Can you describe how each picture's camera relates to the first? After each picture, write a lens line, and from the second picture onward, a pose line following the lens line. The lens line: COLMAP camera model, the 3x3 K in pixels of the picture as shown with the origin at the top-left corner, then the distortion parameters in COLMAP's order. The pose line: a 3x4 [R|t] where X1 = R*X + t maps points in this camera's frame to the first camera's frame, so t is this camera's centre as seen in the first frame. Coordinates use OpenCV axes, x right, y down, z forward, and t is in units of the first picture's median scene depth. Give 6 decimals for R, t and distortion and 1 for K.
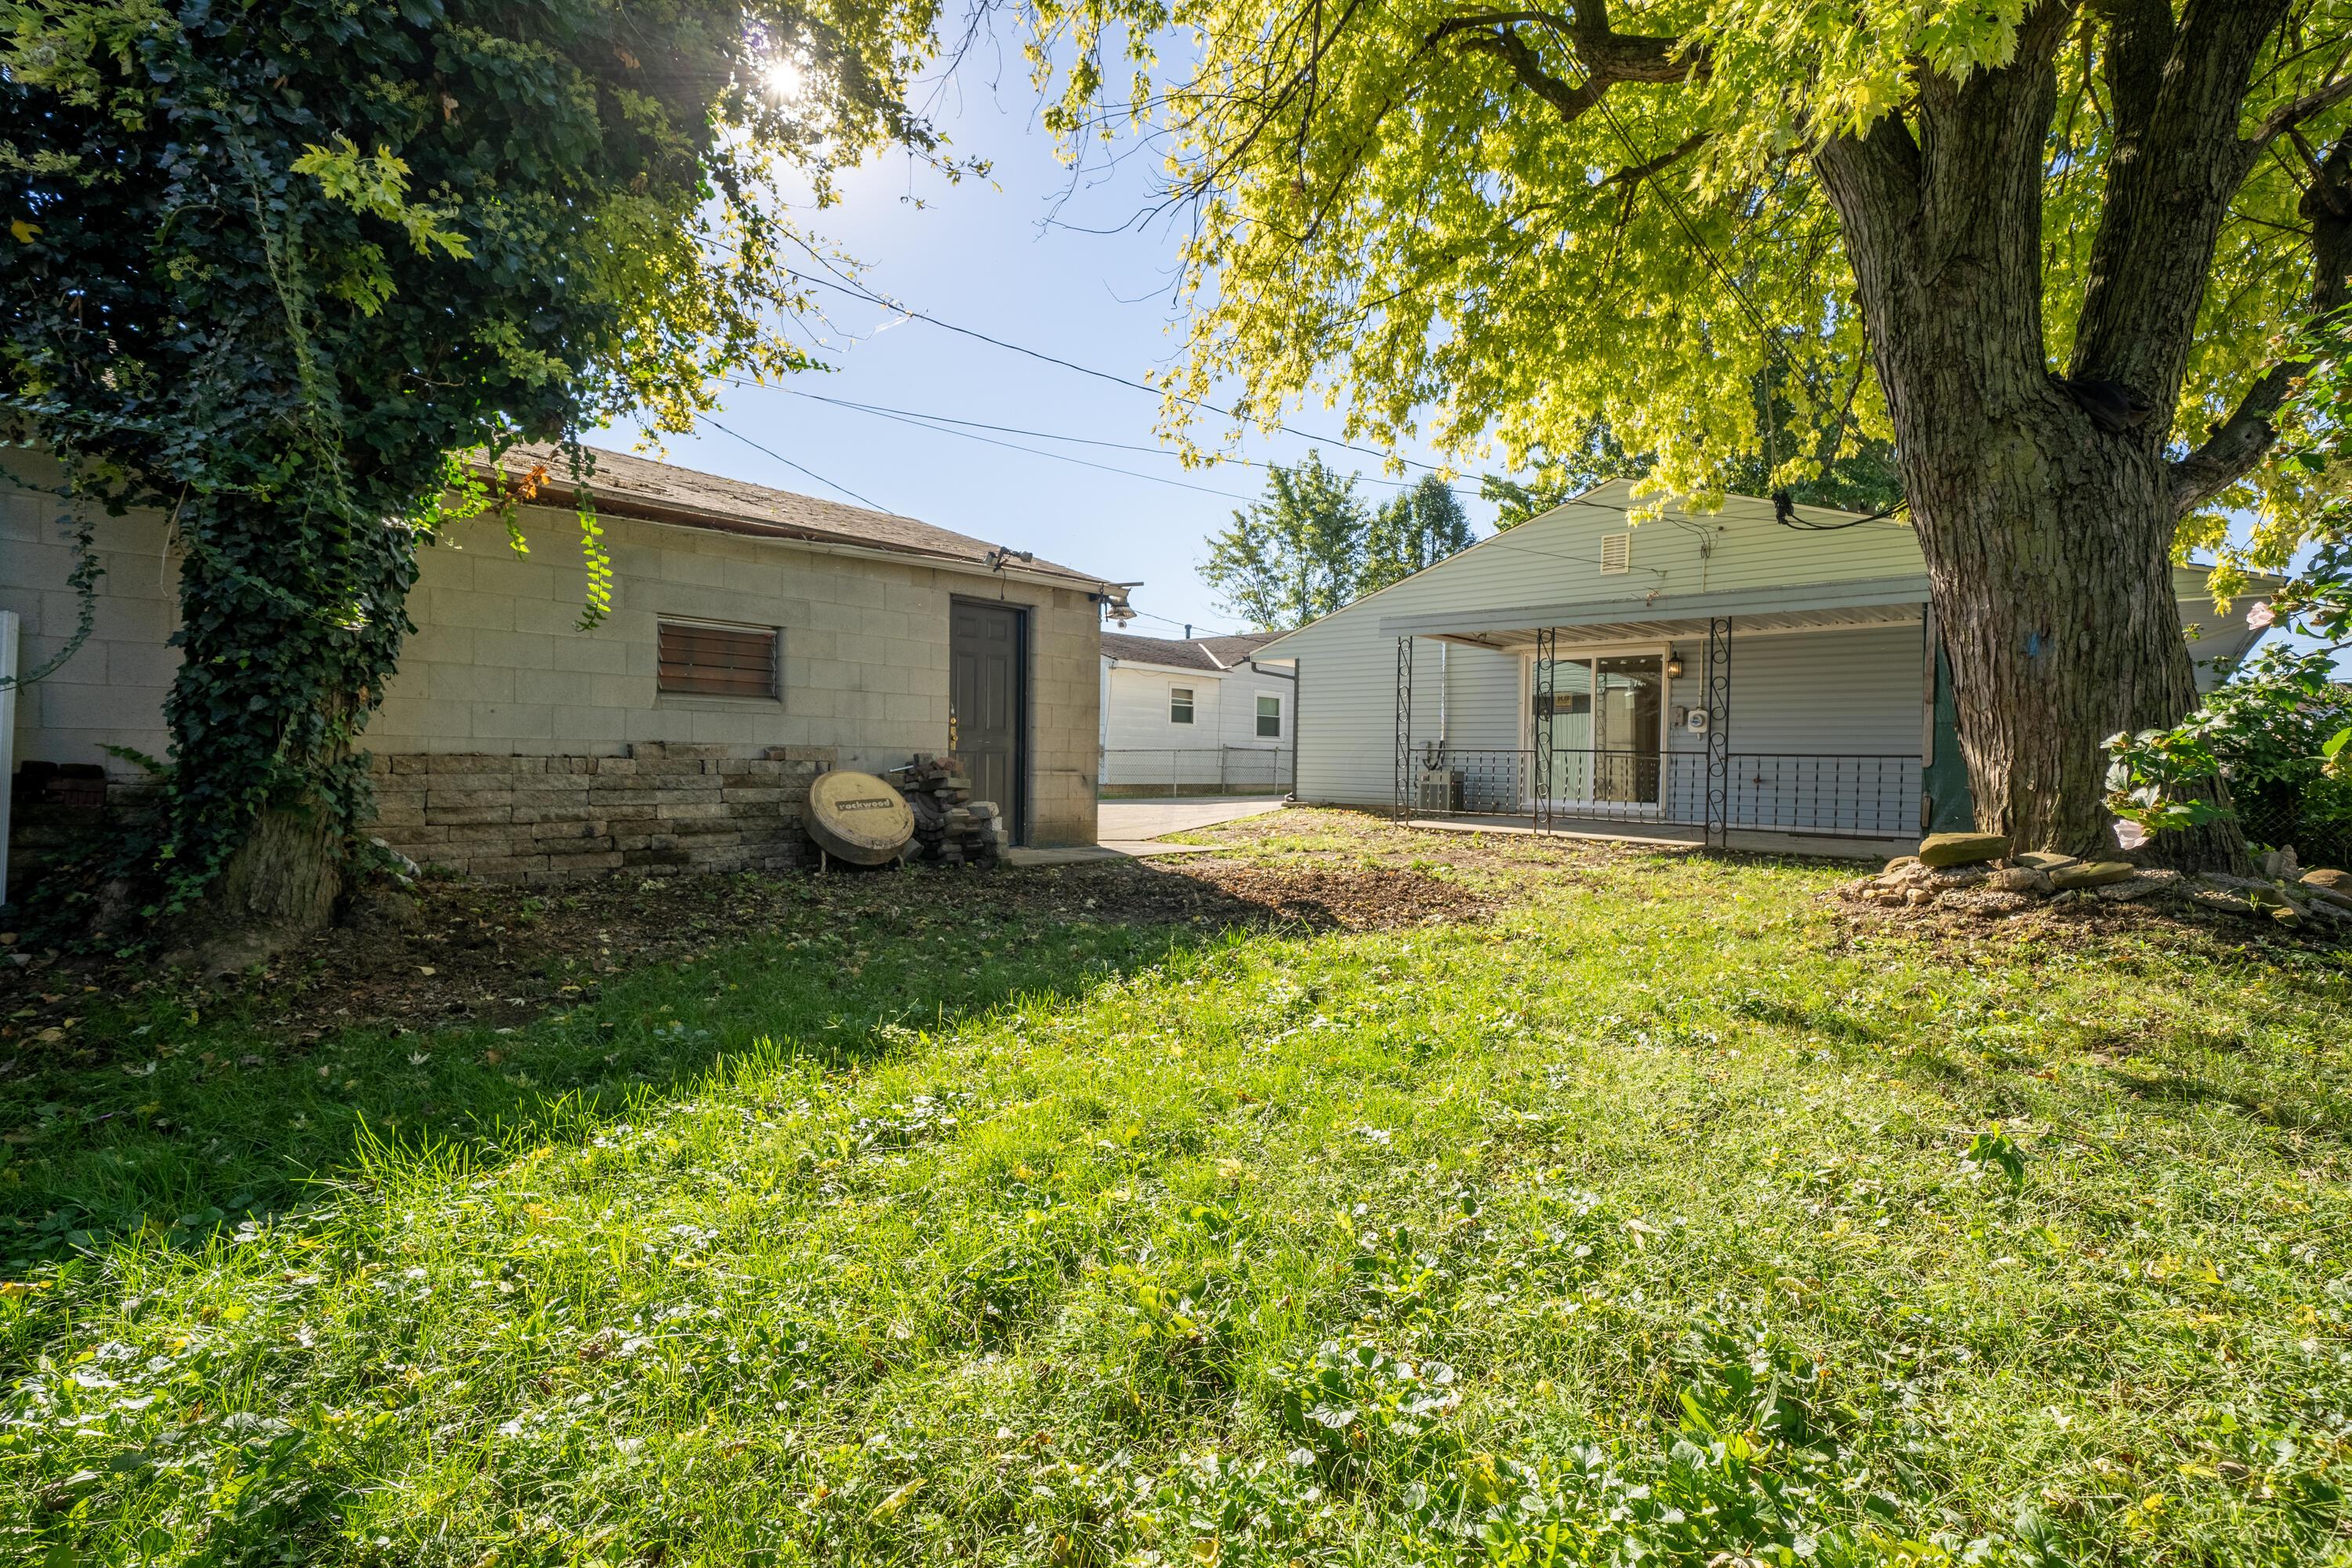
lens RADIAL K [[1062.5, 0, 1165.8], [0, 1062.5, 782.6], [0, 0, 1]] dist [0.007940, 0.001188]
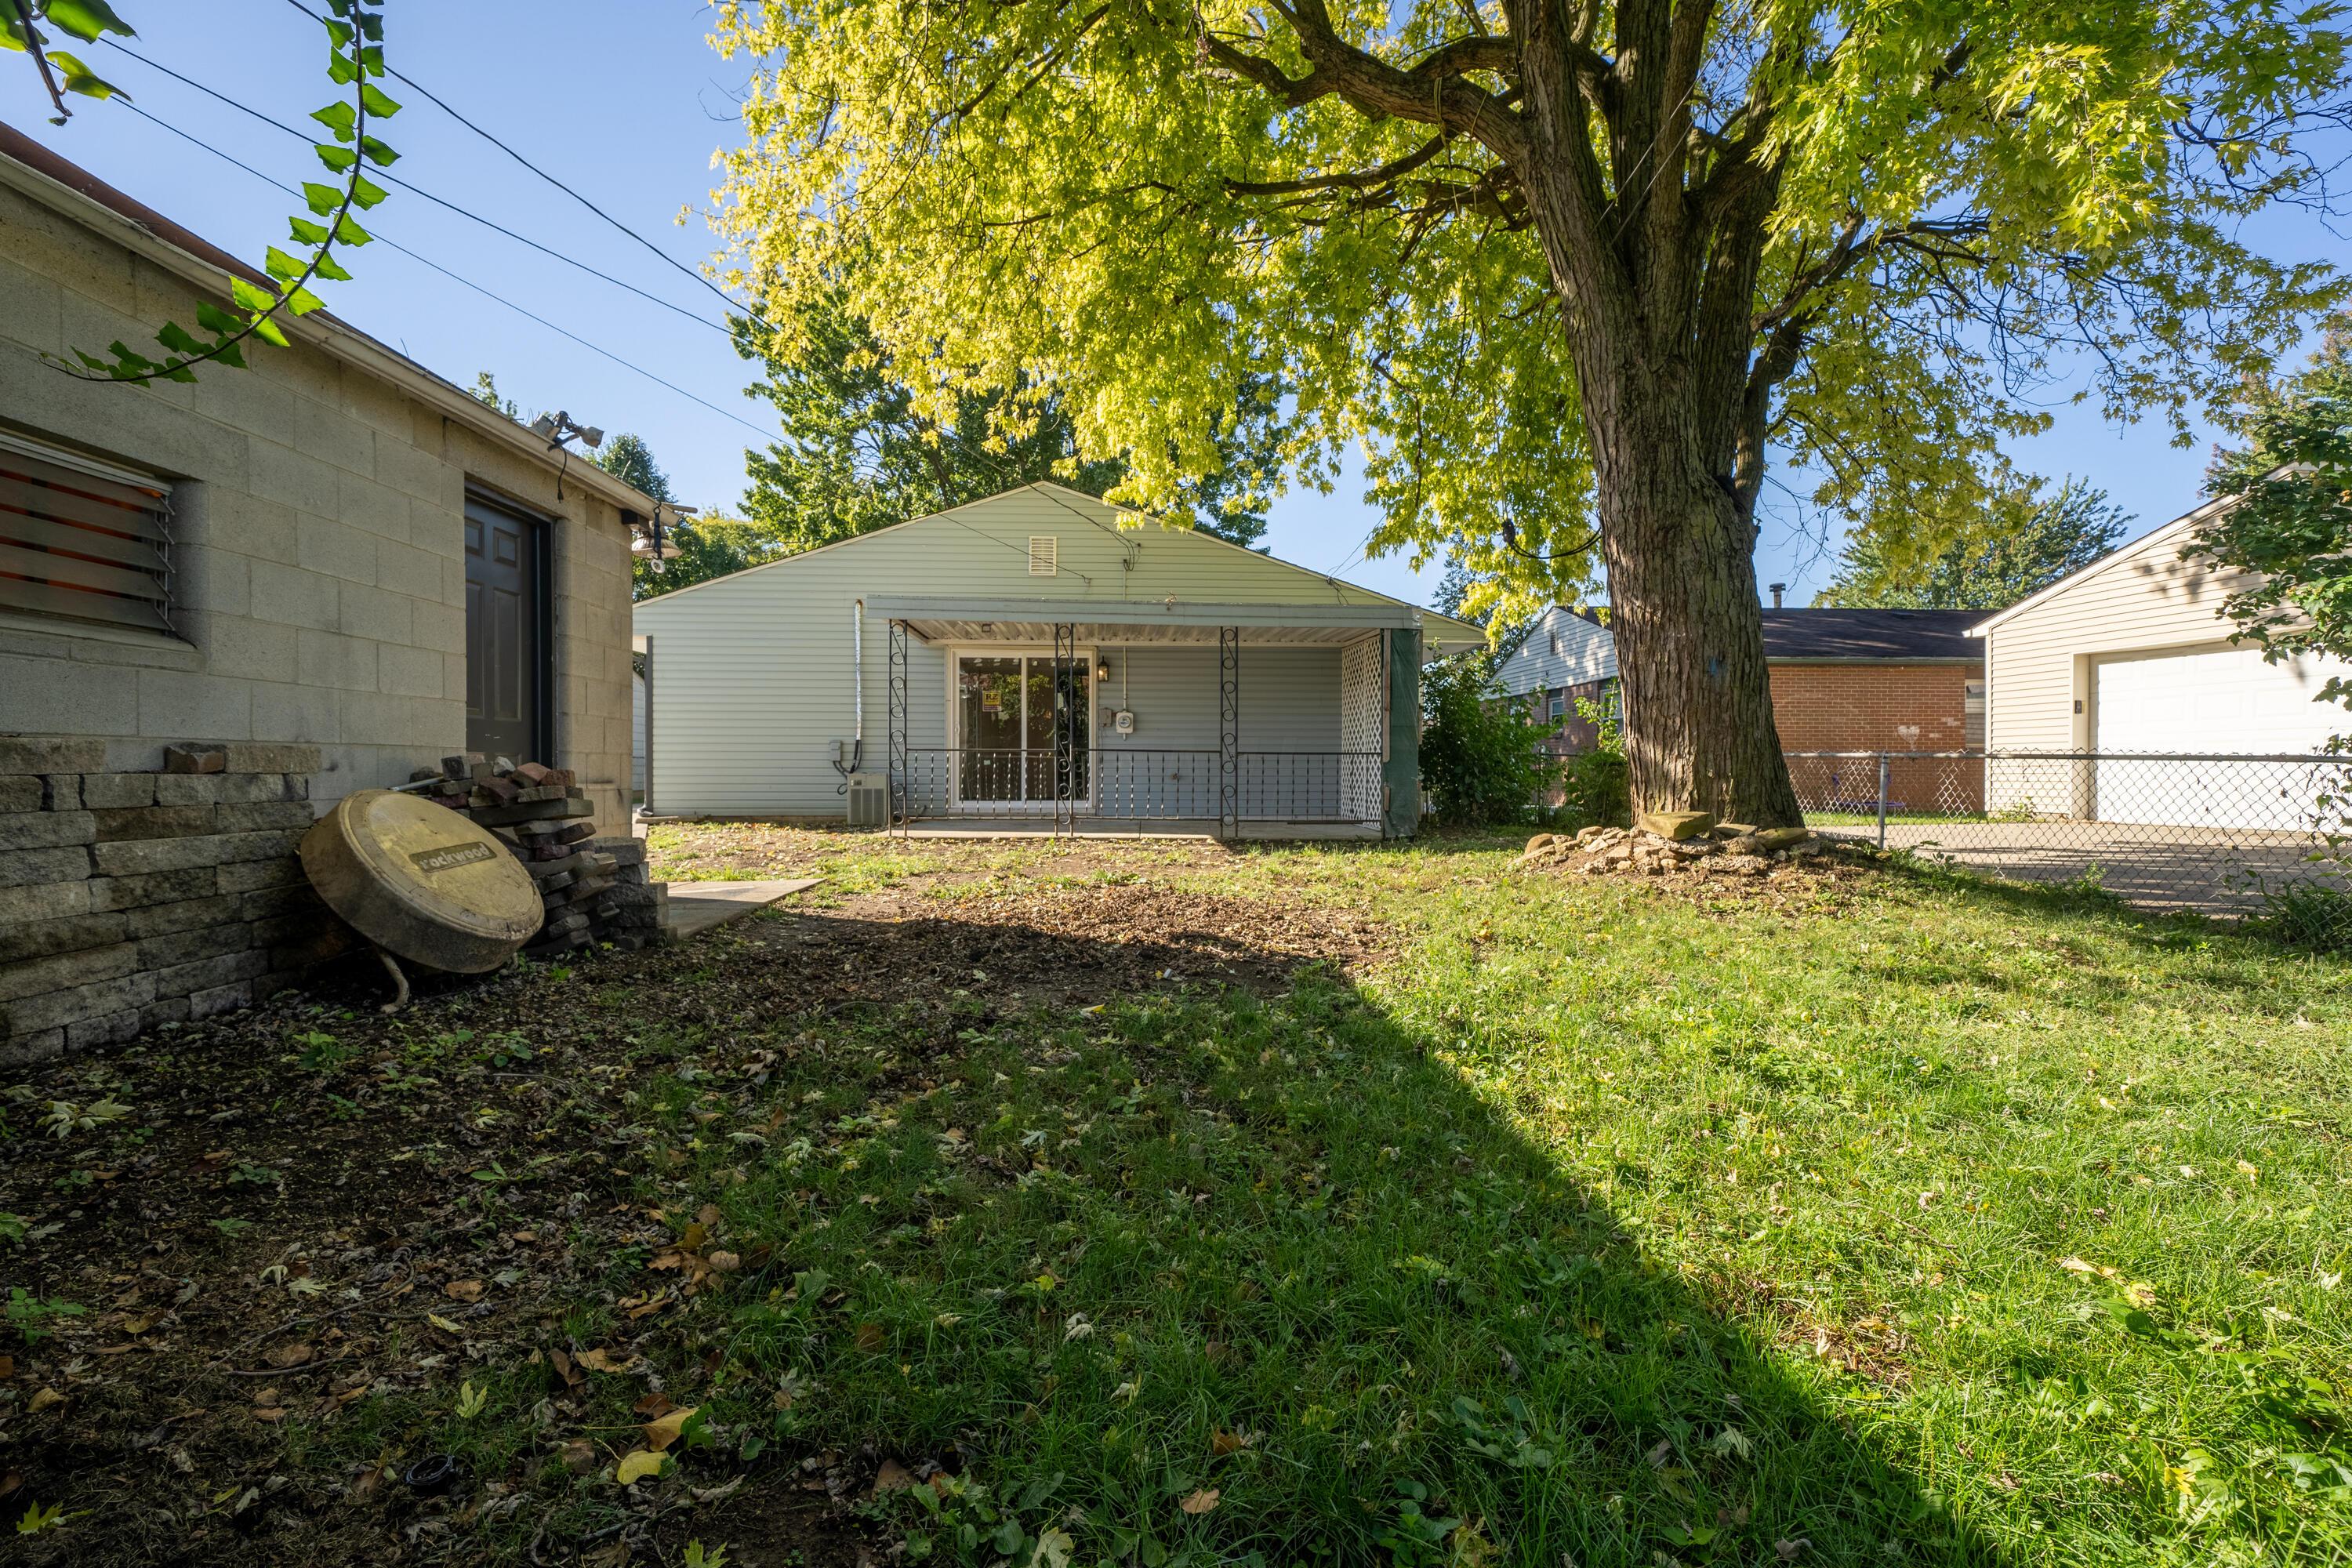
lens RADIAL K [[1062.5, 0, 1182.1], [0, 1062.5, 787.5], [0, 0, 1]] dist [0.007940, 0.001188]
pose [[0.696527, -0.027754, 0.716994, -0.200910], [0.025625, 0.999576, 0.013799, -0.005355], [-0.717073, 0.008761, 0.696943, 0.192468]]
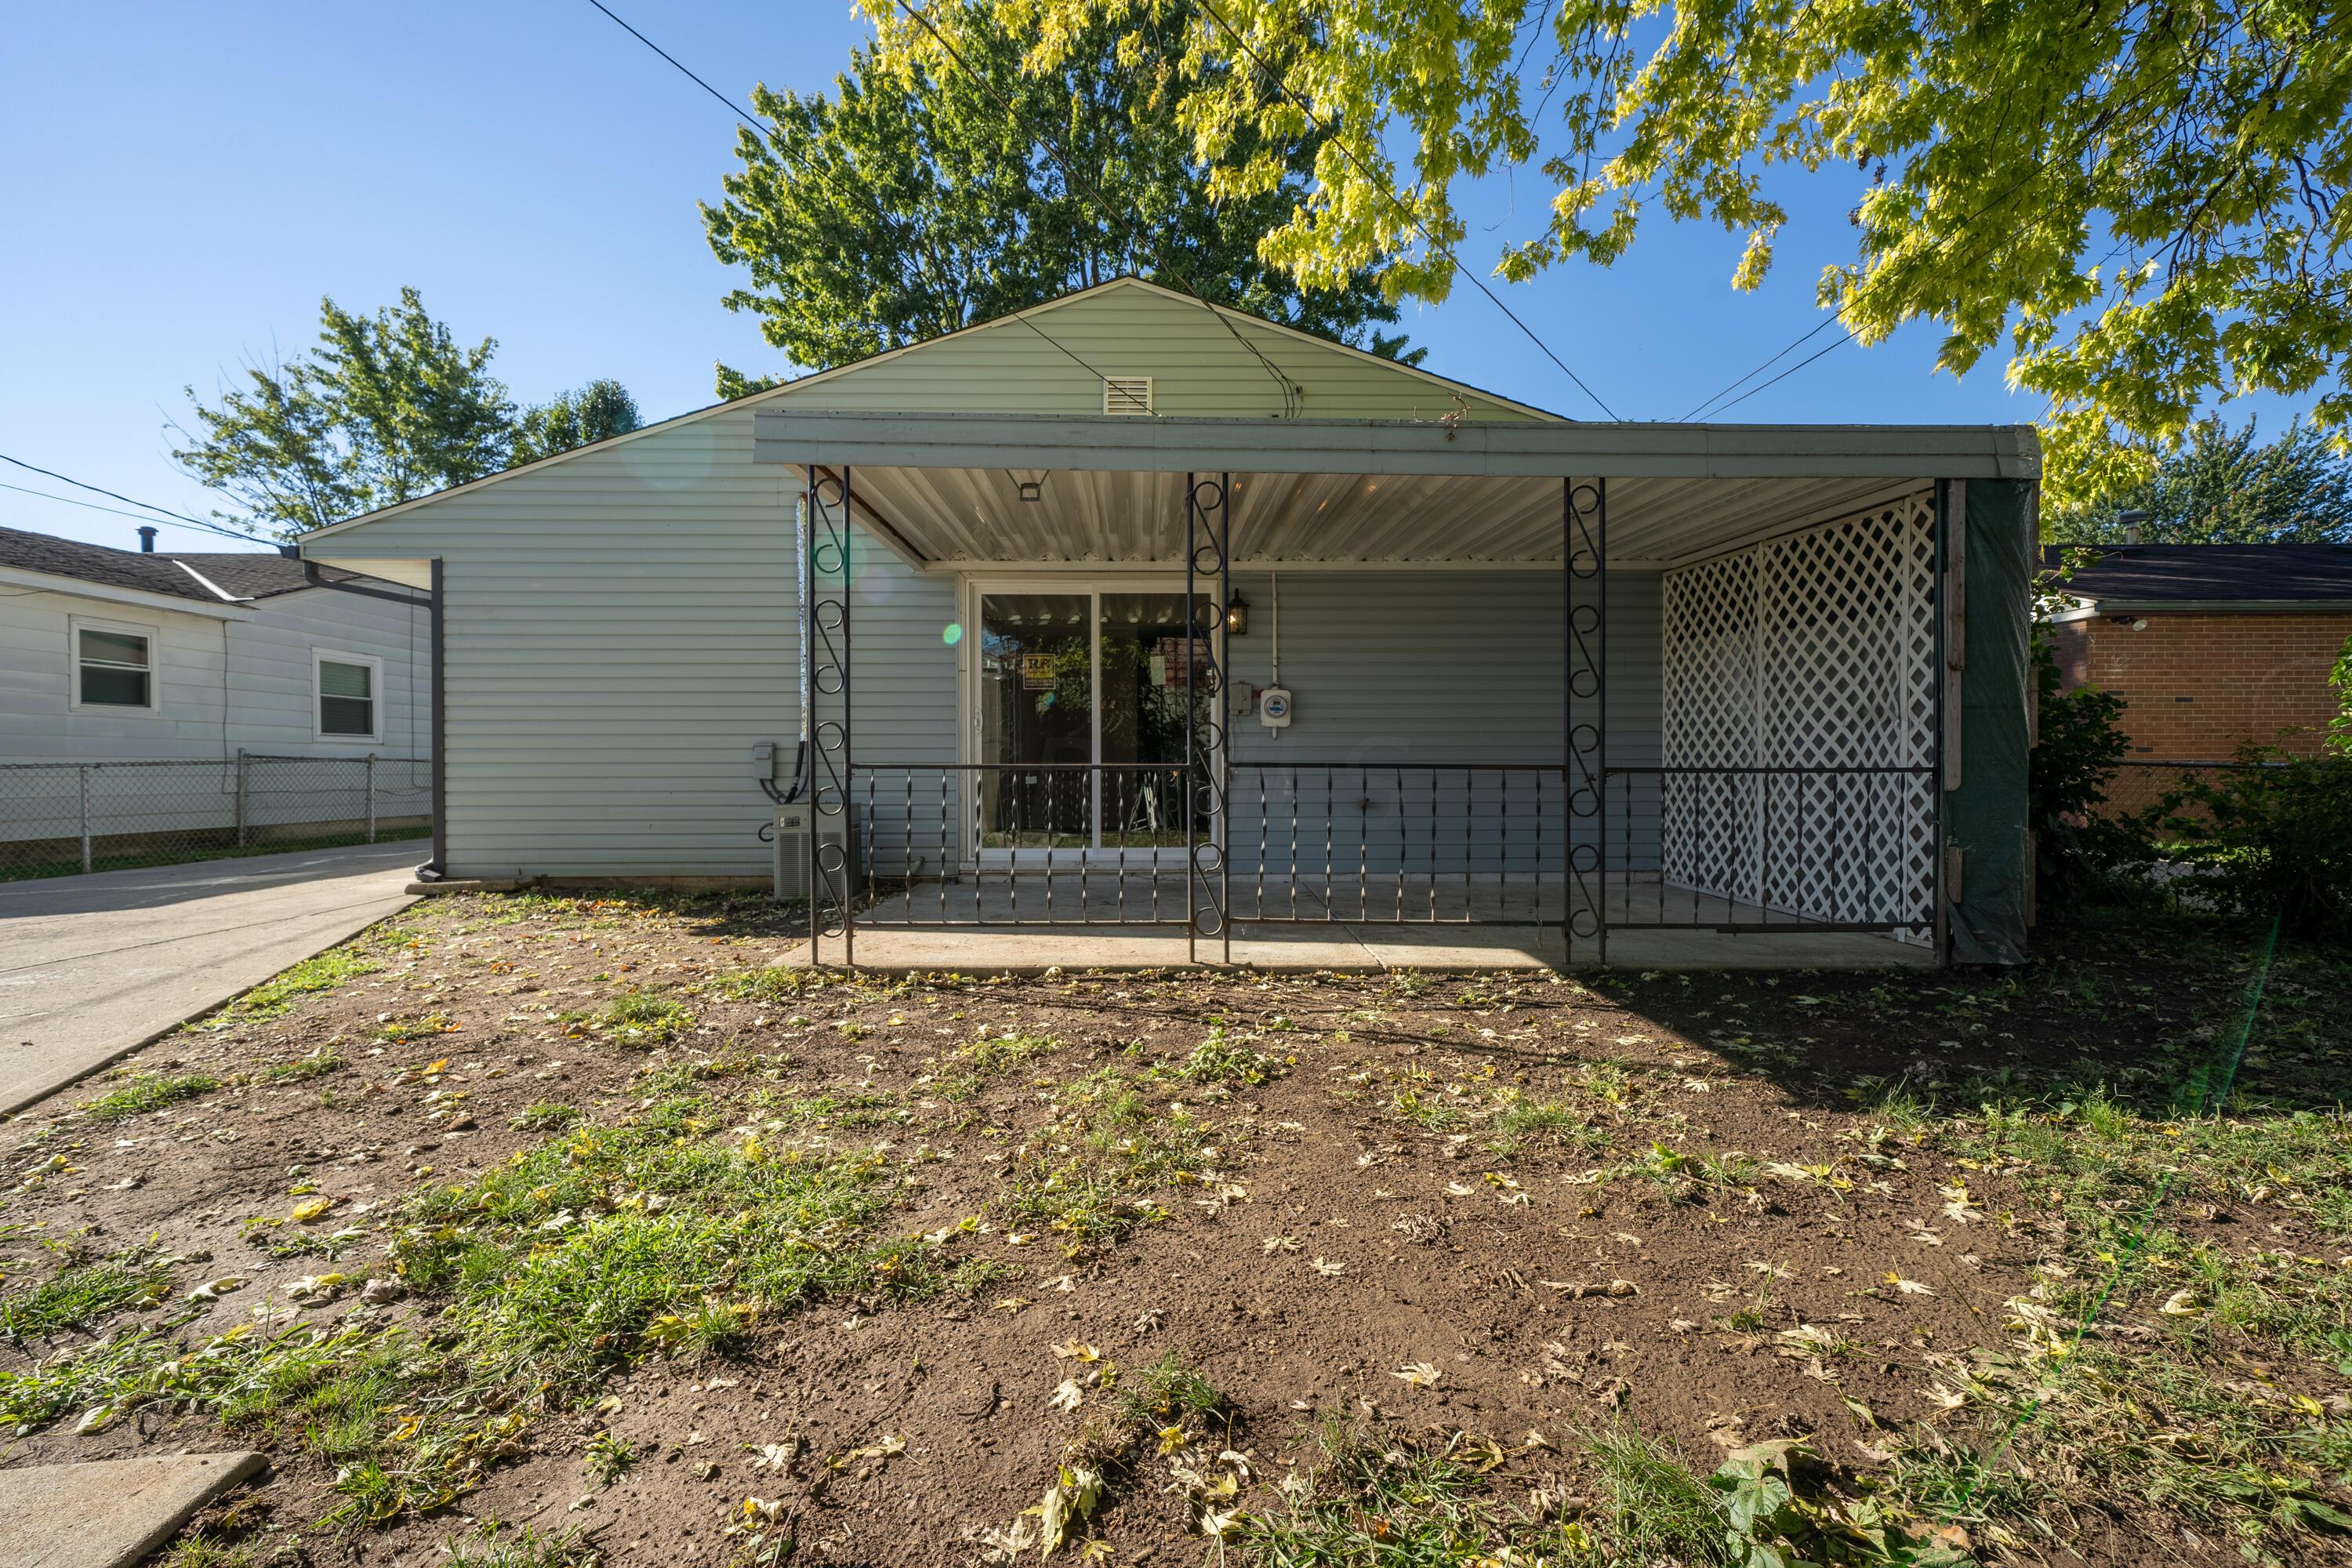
lens RADIAL K [[1062.5, 0, 1183.7], [0, 1062.5, 788.0], [0, 0, 1]] dist [0.007940, 0.001188]
pose [[0.721072, -0.034935, 0.691979, 0.043550], [0.030370, 0.999362, 0.018807, -0.022826], [-0.692194, 0.007454, 0.721673, 0.539051]]
